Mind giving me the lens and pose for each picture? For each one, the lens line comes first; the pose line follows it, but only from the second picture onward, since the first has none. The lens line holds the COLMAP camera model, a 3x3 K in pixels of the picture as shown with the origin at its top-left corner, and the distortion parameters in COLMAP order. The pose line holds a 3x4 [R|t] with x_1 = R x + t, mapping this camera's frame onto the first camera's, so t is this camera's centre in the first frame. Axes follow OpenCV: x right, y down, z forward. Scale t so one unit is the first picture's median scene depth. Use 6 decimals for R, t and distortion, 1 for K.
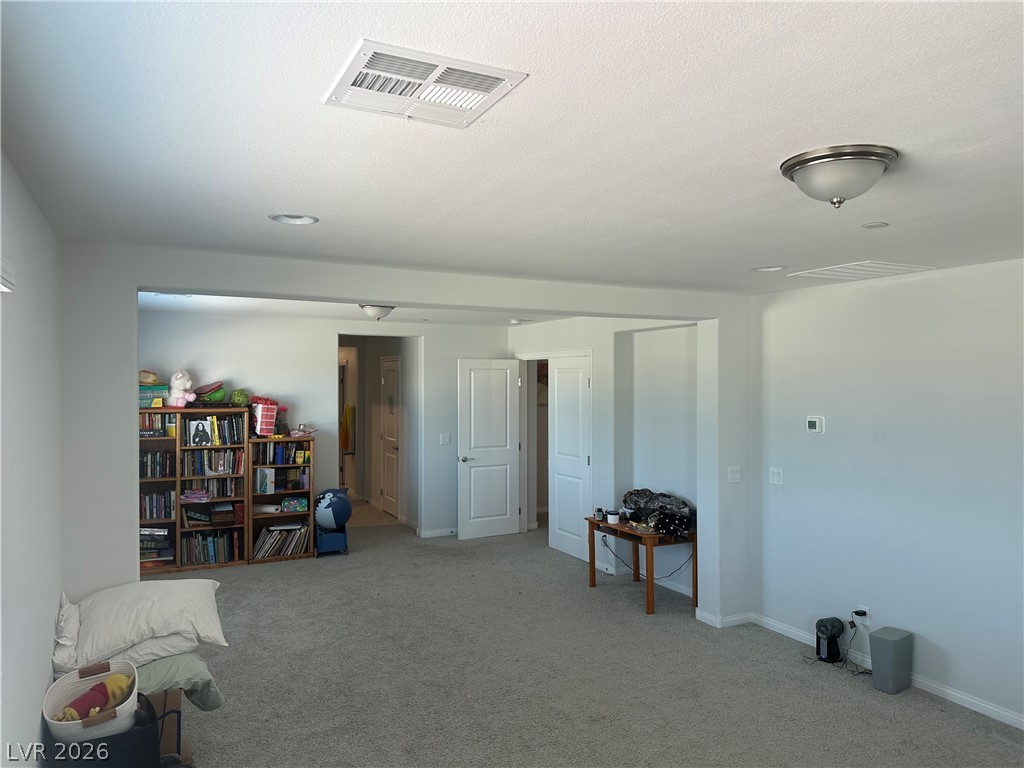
lens RADIAL K [[719.6, 0, 507.3], [0, 719.6, 386.8], [0, 0, 1]] dist [0.138138, -0.194124]
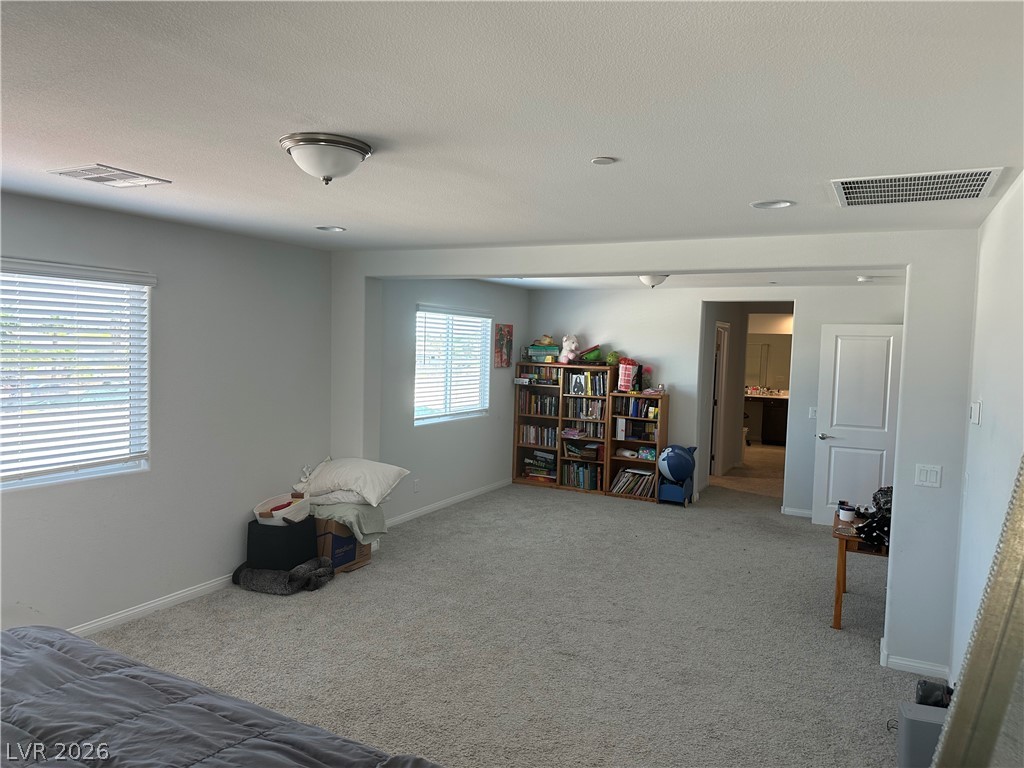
lens RADIAL K [[719.6, 0, 507.3], [0, 719.6, 386.8], [0, 0, 1]] dist [0.138138, -0.194124]
pose [[0.585348, 0.064582, -0.808206, 0.509429], [-0.033802, 0.997900, 0.055259, 0.002117], [0.810077, -0.005026, 0.586301, 0.166213]]
